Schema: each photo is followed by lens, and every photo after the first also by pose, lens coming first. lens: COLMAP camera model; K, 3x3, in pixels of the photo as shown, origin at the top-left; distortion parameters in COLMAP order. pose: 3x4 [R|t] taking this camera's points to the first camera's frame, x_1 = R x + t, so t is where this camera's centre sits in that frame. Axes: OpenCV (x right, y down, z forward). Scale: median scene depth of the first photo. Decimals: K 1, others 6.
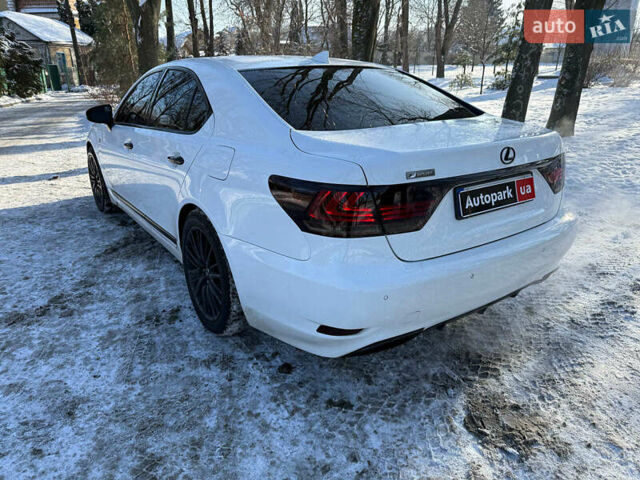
lens RADIAL K [[453.0, 0, 303.9], [0, 453.0, 238.6], [0, 0, 1]] dist [0.004698, -0.003875]
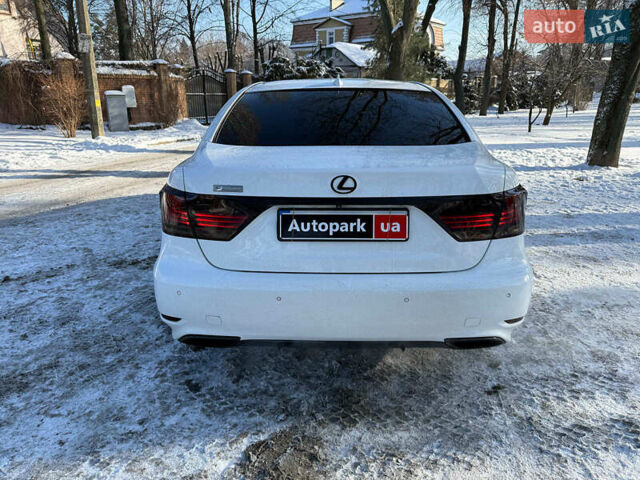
lens RADIAL K [[448.5, 0, 311.2], [0, 448.5, 229.7], [0, 0, 1]] dist [0.000426, -0.003924]
pose [[0.817033, 0.172058, -0.550320, 0.864901], [-0.201706, 0.979423, 0.006754, -0.079629], [0.540158, 0.105485, 0.834926, 0.190730]]
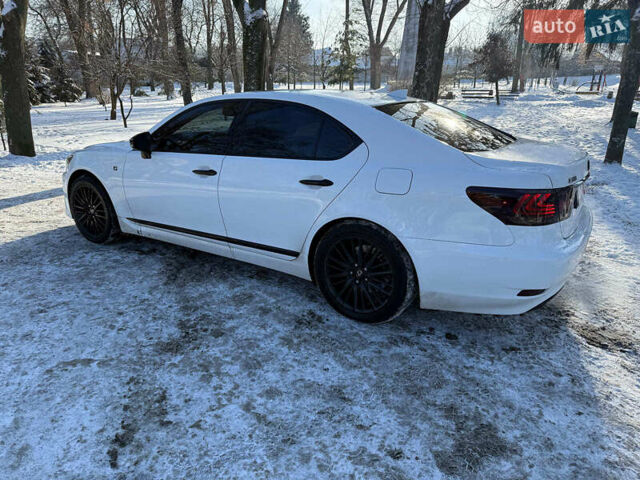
lens RADIAL K [[449.5, 0, 299.1], [0, 449.5, 249.4], [0, 0, 1]] dist [0.038117, -0.047002]
pose [[0.929452, -0.110744, 0.351929, -0.983755], [0.113288, 0.993471, 0.013429, -0.031612], [-0.351119, 0.027388, 0.935930, -0.080591]]
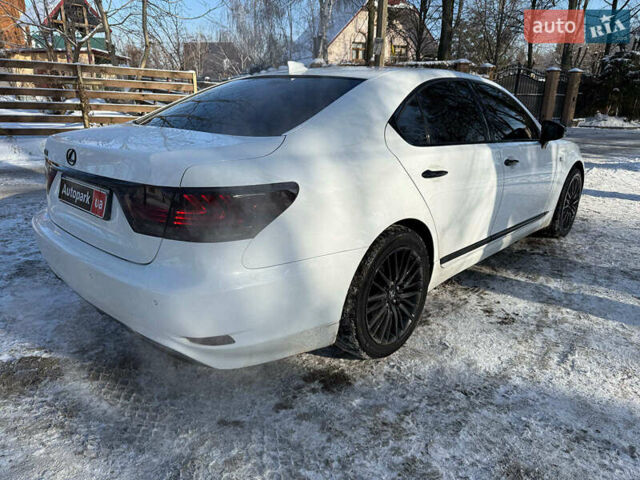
lens RADIAL K [[440.2, 0, 320.0], [0, 440.2, 240.0], [0, 0, 1]] dist [0.001872, -0.001739]
pose [[0.246332, 0.314303, -0.916807, 1.473073], [-0.344744, 0.912504, 0.220200, -0.400876], [0.905799, 0.261822, 0.333133, 1.154776]]
